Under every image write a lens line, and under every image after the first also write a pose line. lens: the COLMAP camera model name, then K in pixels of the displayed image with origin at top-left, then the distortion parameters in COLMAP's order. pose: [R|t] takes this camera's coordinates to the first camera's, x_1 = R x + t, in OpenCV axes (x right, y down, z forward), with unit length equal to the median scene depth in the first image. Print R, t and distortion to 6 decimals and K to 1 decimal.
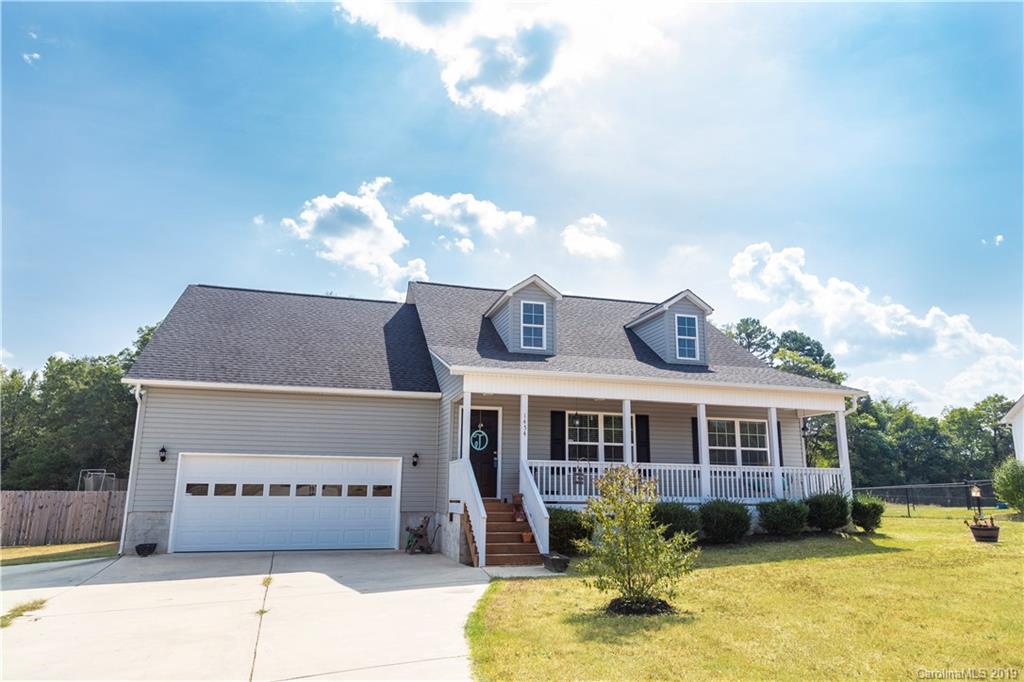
lens RADIAL K [[692.5, 0, 512.0], [0, 692.5, 341.0], [0, 0, 1]] dist [0.000325, -0.000926]
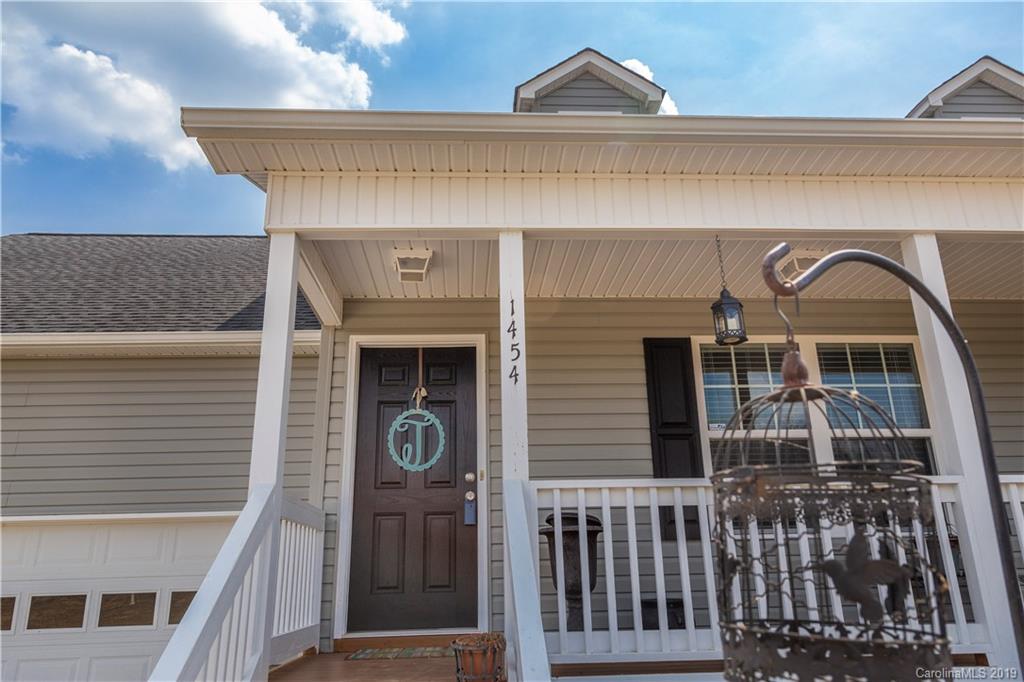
lens RADIAL K [[727.8, 0, 512.0], [0, 727.8, 341.0], [0, 0, 1]] dist [0.002610, 0.001395]
pose [[0.975712, -0.099724, -0.195044, 0.064573], [0.077721, 0.990040, -0.117393, 0.140904], [0.204808, 0.099382, 0.973744, 0.679679]]
